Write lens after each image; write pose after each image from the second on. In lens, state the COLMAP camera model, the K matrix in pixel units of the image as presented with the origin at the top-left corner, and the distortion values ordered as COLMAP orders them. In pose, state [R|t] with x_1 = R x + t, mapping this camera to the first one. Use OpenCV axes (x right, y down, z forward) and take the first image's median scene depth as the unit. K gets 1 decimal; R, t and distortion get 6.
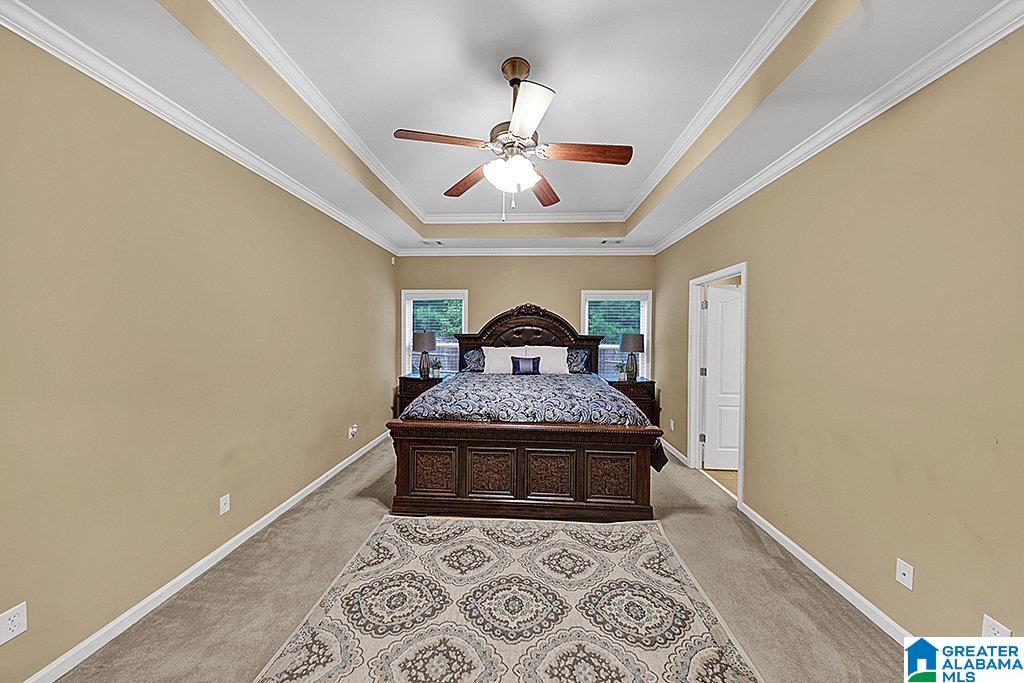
lens RADIAL K [[321.5, 0, 511.2], [0, 321.5, 336.6], [0, 0, 1]] dist [0.001285, -0.004088]
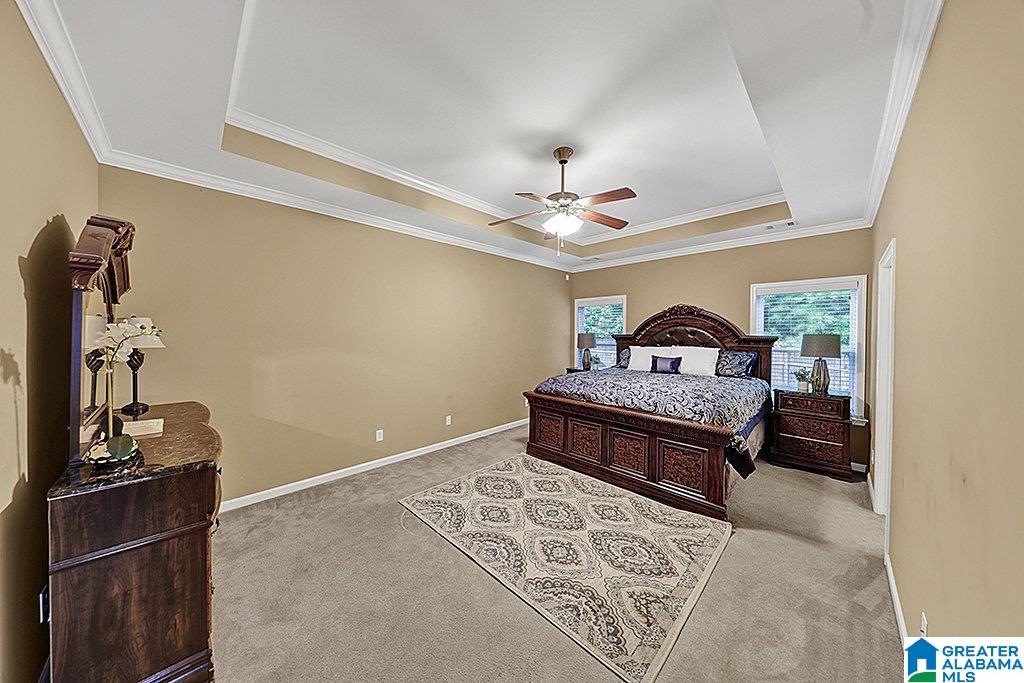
lens RADIAL K [[321.5, 0, 511.2], [0, 321.5, 336.6], [0, 0, 1]] dist [0.001285, -0.004088]
pose [[0.740057, 0.003196, -0.672537, 0.592101], [-0.005846, 0.999982, -0.001681, 0.006123], [0.672519, 0.005175, 0.740062, -0.171504]]
